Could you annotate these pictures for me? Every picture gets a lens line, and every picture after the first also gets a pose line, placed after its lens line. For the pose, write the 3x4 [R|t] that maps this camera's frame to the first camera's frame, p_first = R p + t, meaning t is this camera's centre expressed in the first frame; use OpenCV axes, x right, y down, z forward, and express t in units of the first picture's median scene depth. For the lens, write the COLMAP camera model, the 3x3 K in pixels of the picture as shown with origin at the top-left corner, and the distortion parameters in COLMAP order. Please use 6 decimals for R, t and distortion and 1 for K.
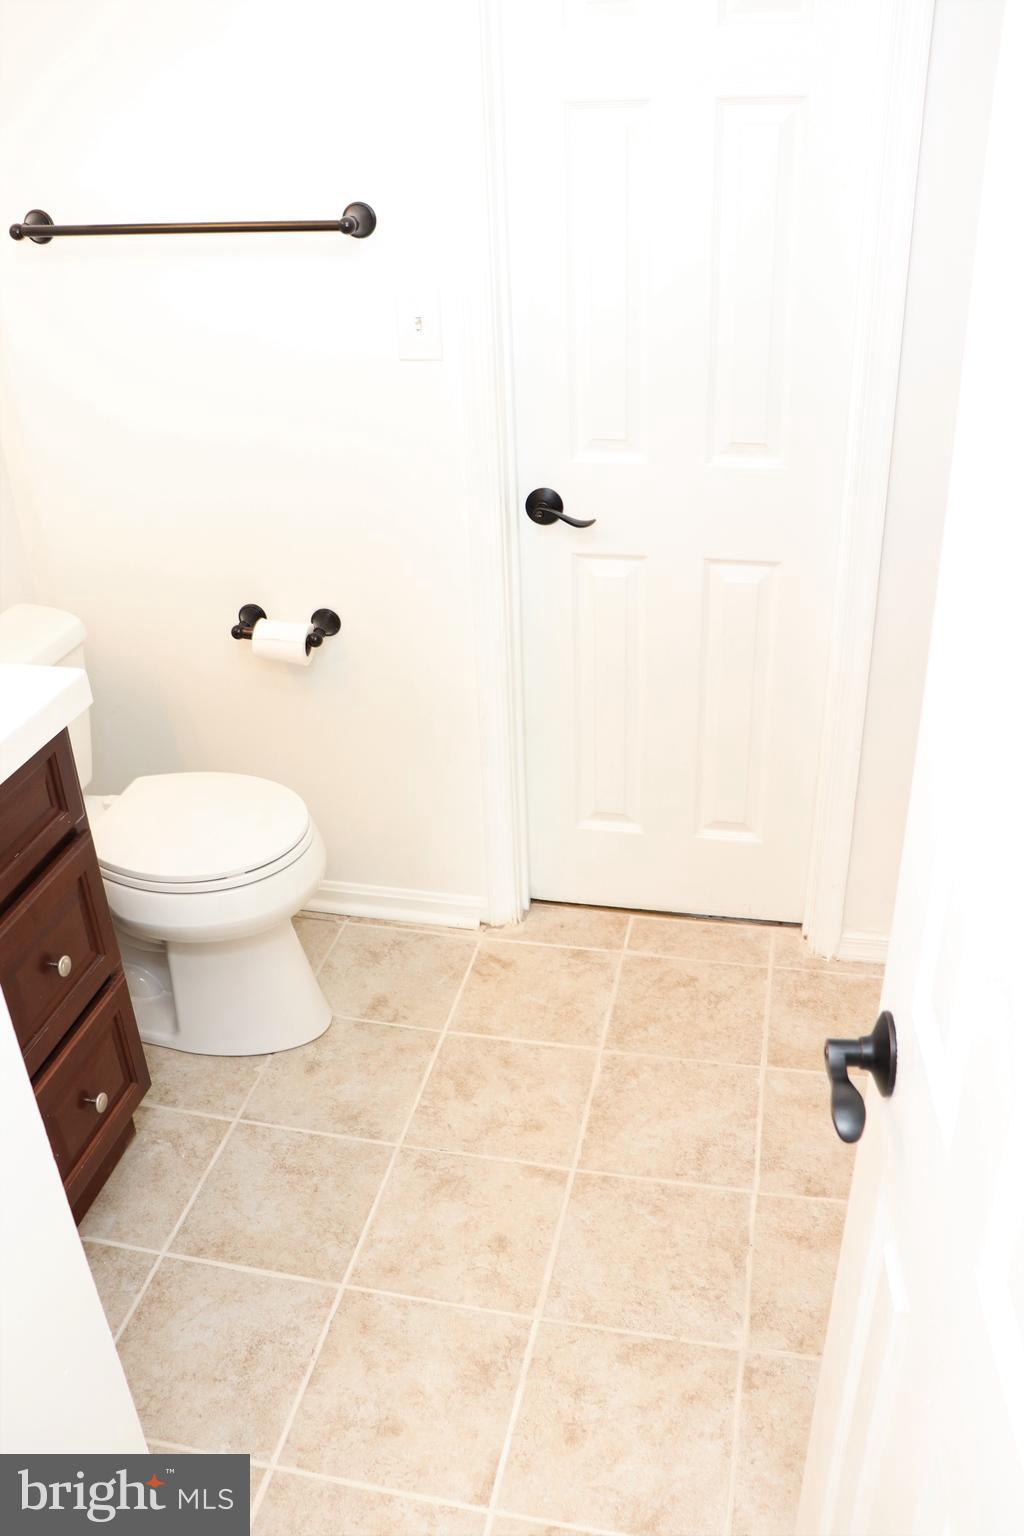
lens RADIAL K [[1266.5, 0, 524.4], [0, 1266.5, 772.3], [0, 0, 1]] dist [-0.177272, 0.165761]
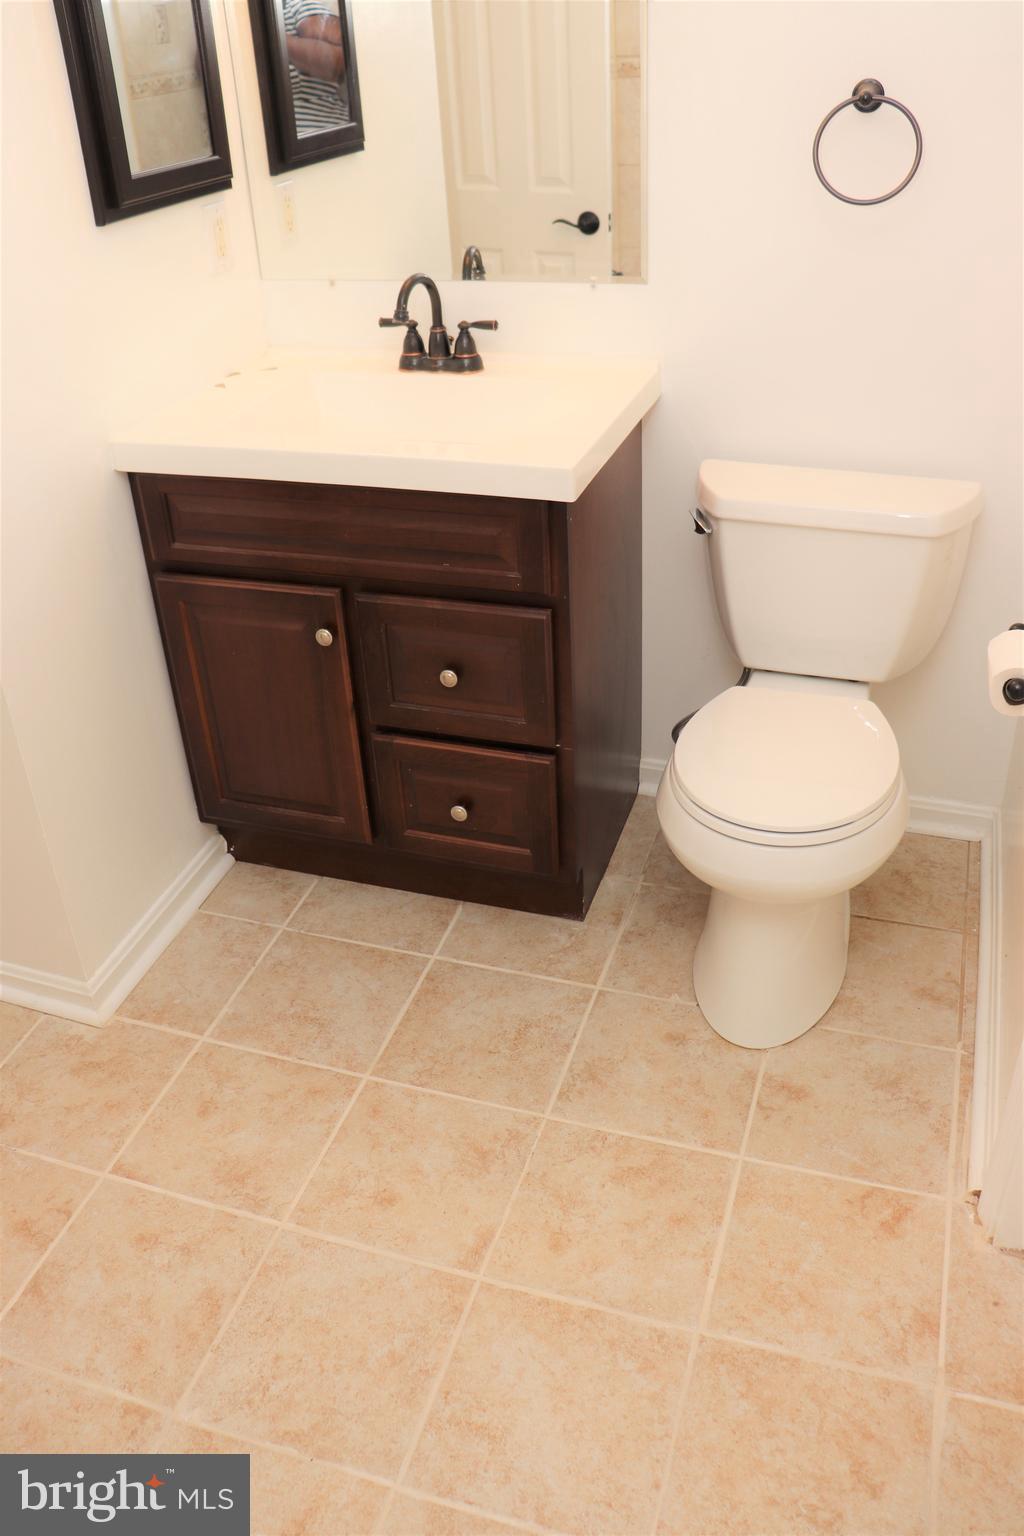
lens RADIAL K [[1266.5, 0, 511.3], [0, 1266.5, 764.7], [0, 0, 1]] dist [-0.177272, 0.165761]
pose [[-0.111535, 0.557744, -0.822485, 0.543257], [-0.443181, 0.712871, 0.543512, -0.388112], [0.889466, 0.425131, 0.167671, 0.786477]]
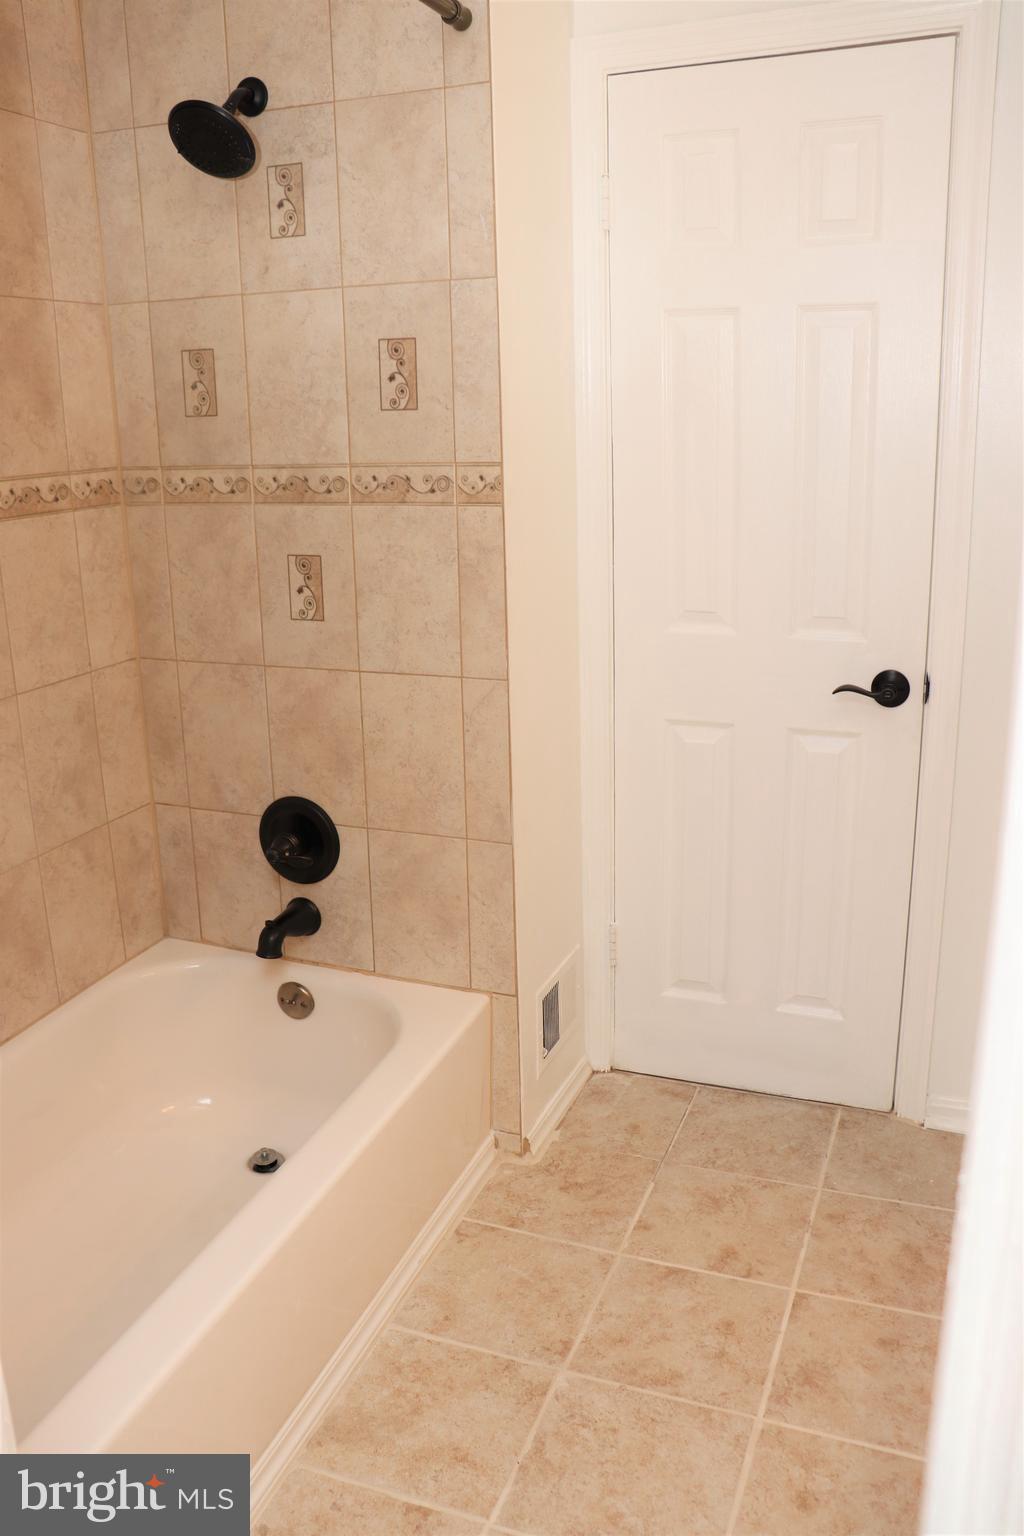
lens RADIAL K [[1266.5, 0, 511.1], [0, 1266.5, 756.3], [0, 0, 1]] dist [-0.177272, 0.165761]
pose [[-0.985342, 0.007451, 0.170430, 0.033956], [0.125283, 0.709683, 0.693293, -0.587686], [-0.115786, 0.704482, -0.700213, 1.238452]]
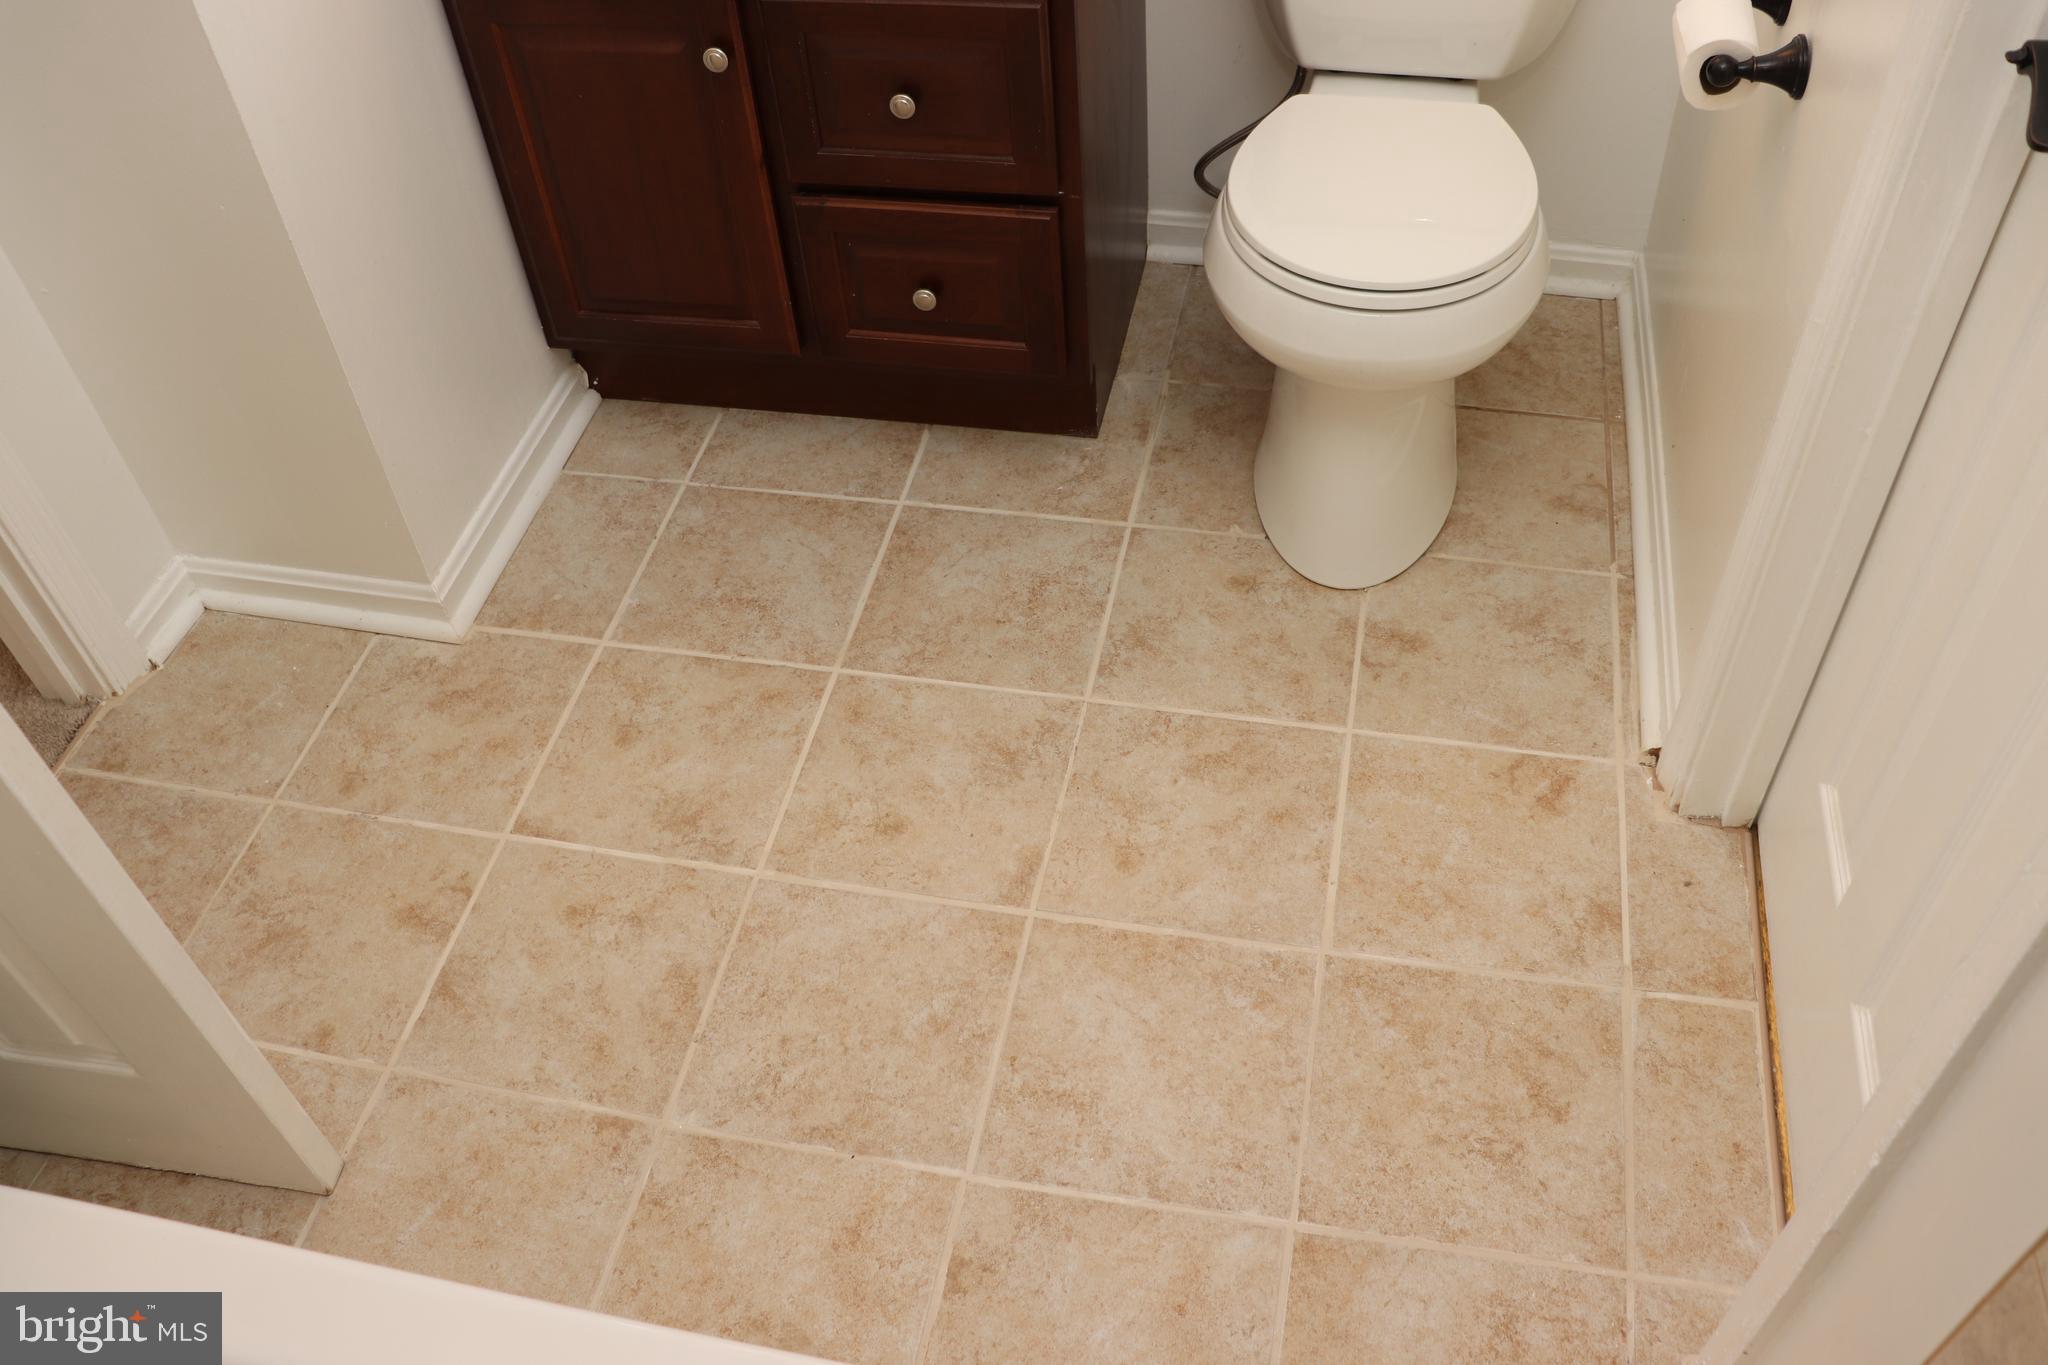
lens RADIAL K [[1688.6, 0, 1022.7], [0, 1688.6, 703.2], [0, 0, 1]] dist [-0.177272, 0.165761]
pose [[-0.001341, 0.758348, -0.651848, 0.537029], [-0.436772, 0.585941, 0.682571, -0.330951], [0.899571, 0.285624, 0.330439, 0.731479]]
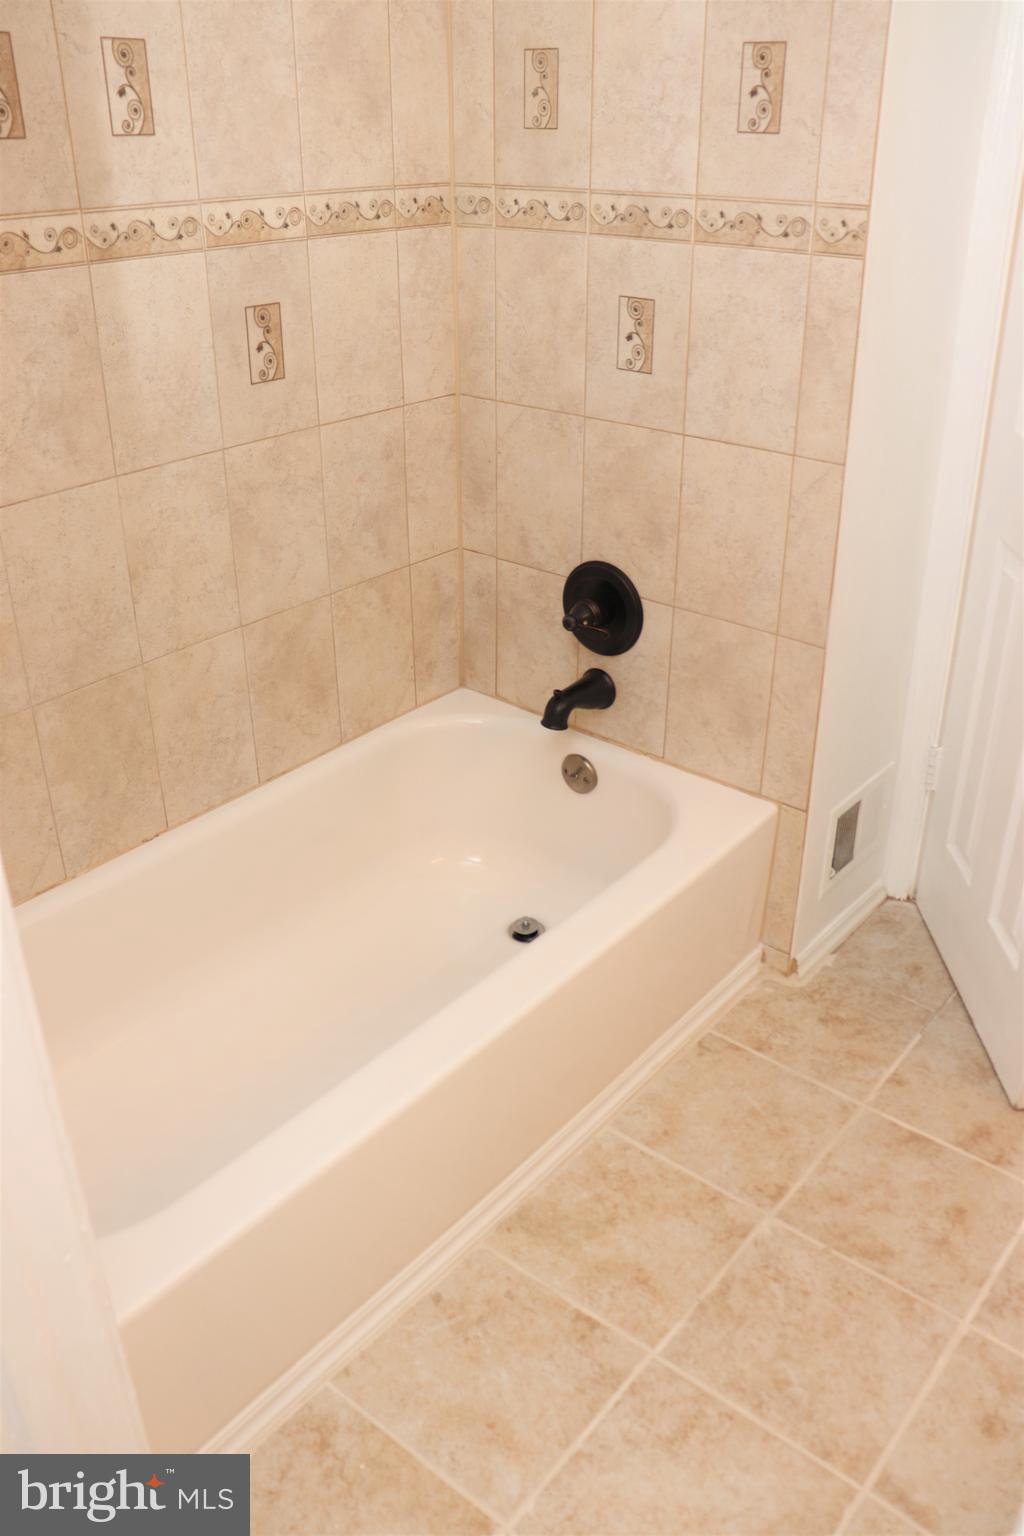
lens RADIAL K [[1266.5, 0, 515.5], [0, 1266.5, 755.7], [0, 0, 1]] dist [-0.177272, 0.165761]
pose [[-0.882906, -0.187962, 0.430286, -0.002783], [0.253826, 0.579893, 0.774142, -0.536401], [-0.395030, 0.792713, -0.464282, 1.131042]]
